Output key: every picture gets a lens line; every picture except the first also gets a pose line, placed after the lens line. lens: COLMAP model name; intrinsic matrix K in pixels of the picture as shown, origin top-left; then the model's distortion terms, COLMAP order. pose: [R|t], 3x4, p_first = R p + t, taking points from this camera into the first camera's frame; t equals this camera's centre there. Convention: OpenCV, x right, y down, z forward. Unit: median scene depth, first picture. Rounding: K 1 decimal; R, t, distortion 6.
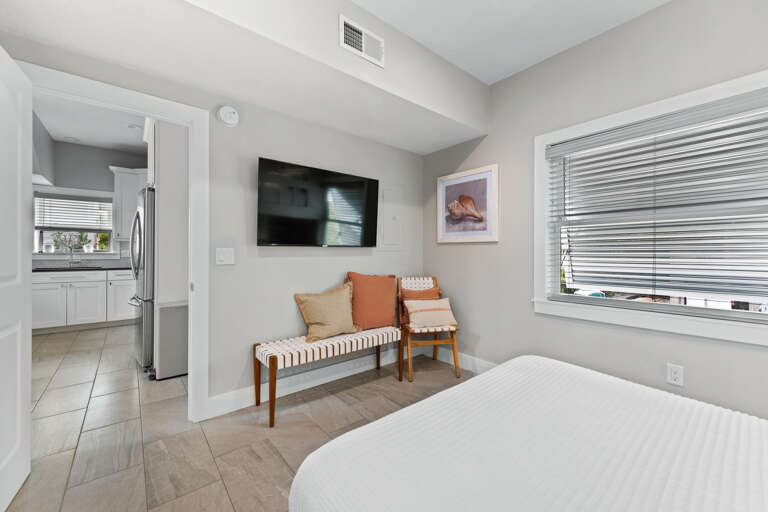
lens RADIAL K [[303.4, 0, 384.0], [0, 303.4, 256.0], [0, 0, 1]] dist [0.000862, 0.000059]
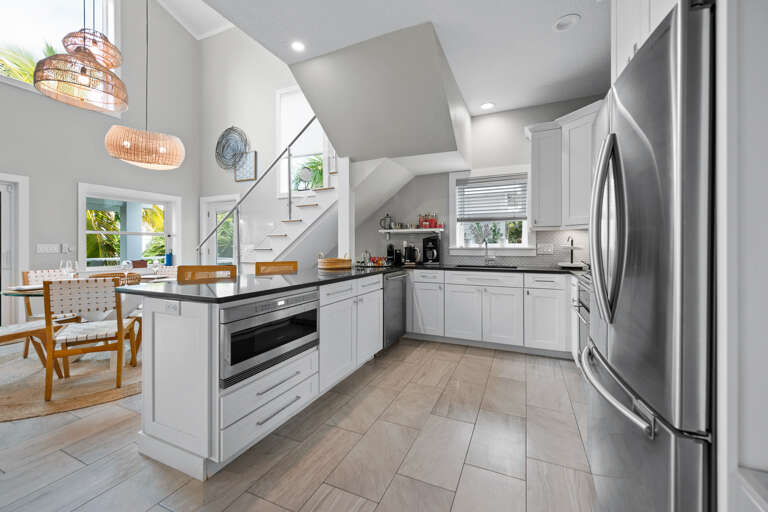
lens RADIAL K [[312.6, 0, 385.7], [0, 312.6, 246.9], [0, 0, 1]] dist [0.000216, 0.000014]
pose [[0.436910, -0.004843, -0.899492, -0.405667], [0.000025, 0.999986, -0.005372, -0.008401], [0.899505, 0.002325, 0.436903, 0.402485]]
